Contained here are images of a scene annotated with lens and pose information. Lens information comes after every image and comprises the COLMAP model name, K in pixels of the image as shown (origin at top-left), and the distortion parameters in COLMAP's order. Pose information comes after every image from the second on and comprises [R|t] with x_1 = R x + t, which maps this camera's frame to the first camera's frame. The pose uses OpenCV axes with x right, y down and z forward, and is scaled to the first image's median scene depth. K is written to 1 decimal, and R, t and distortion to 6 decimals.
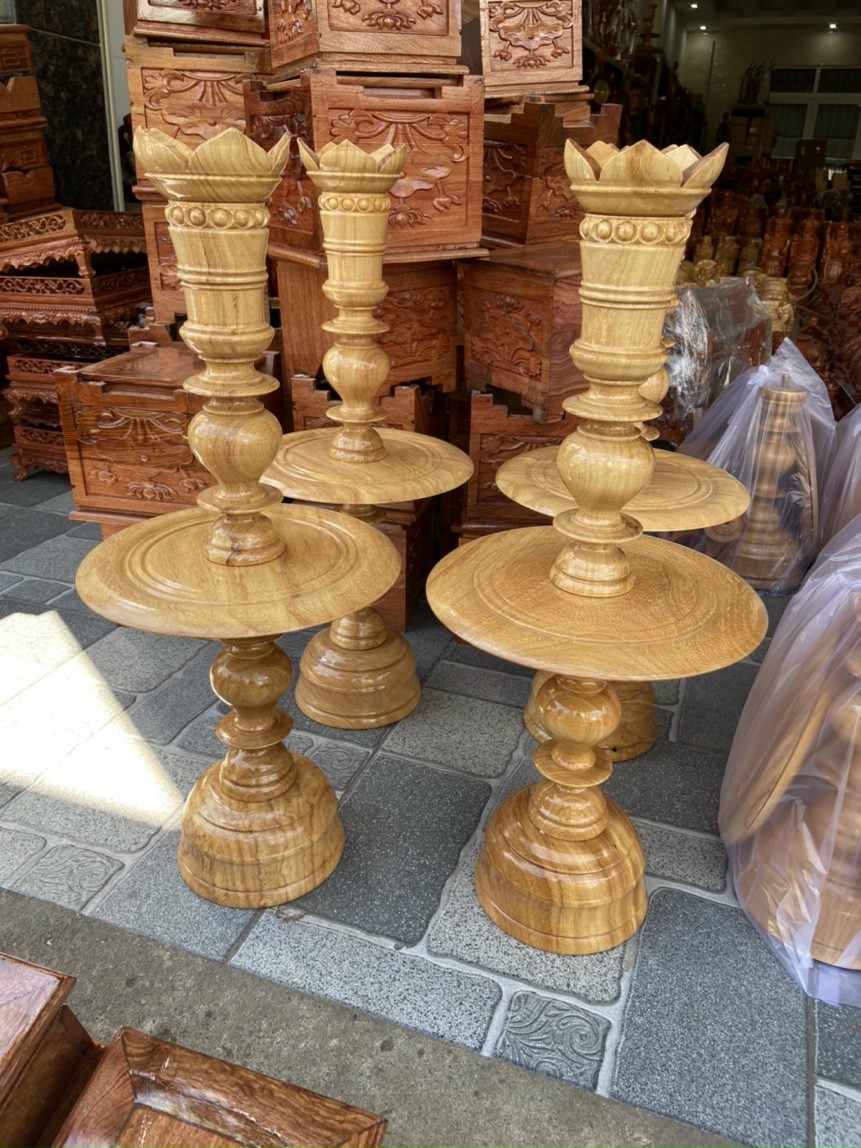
lens RADIAL K [[876.6, 0, 430.5], [0, 876.6, 574.0], [0, 0, 1]] dist [0.119549, -0.163732]
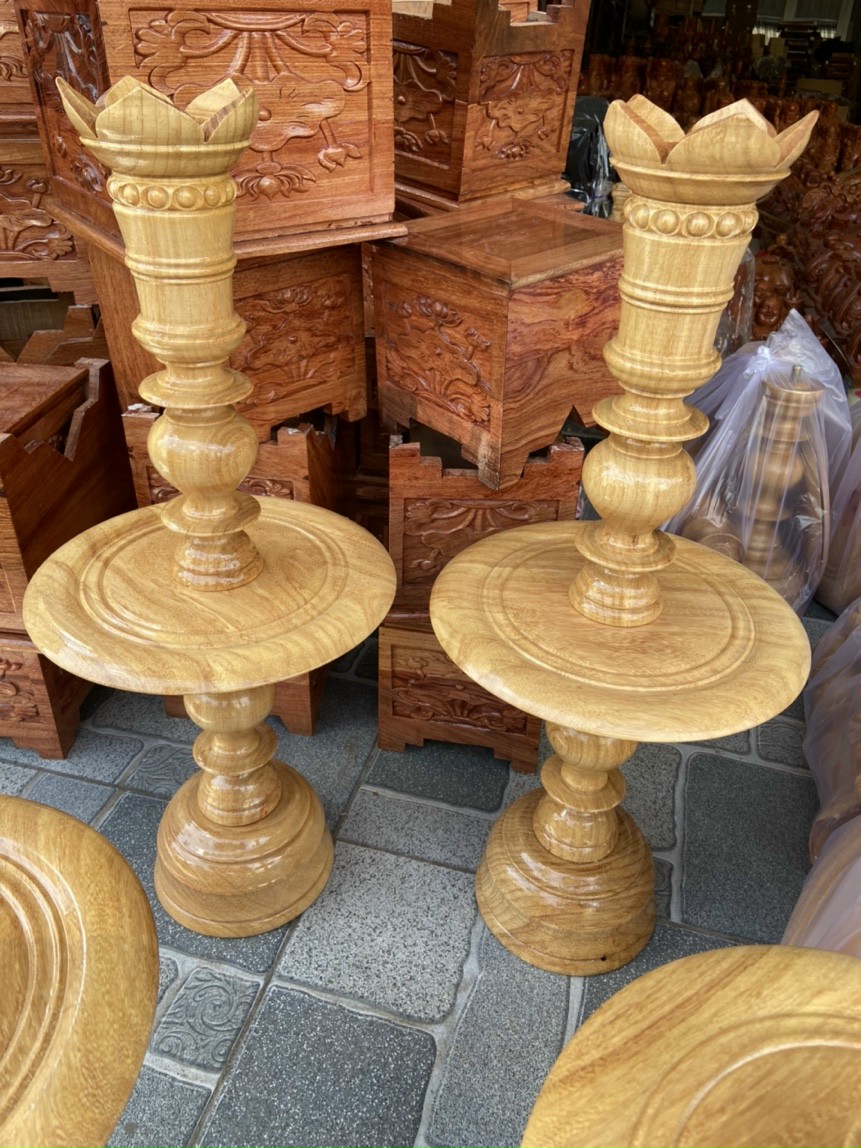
lens RADIAL K [[876.6, 0, 430.5], [0, 876.6, 574.0], [0, 0, 1]] dist [0.119549, -0.163732]
pose [[0.996086, -0.038357, 0.079629, 0.020983], [0.027776, 0.991129, 0.129972, -0.199920], [-0.083908, -0.127251, 0.988315, 0.317888]]
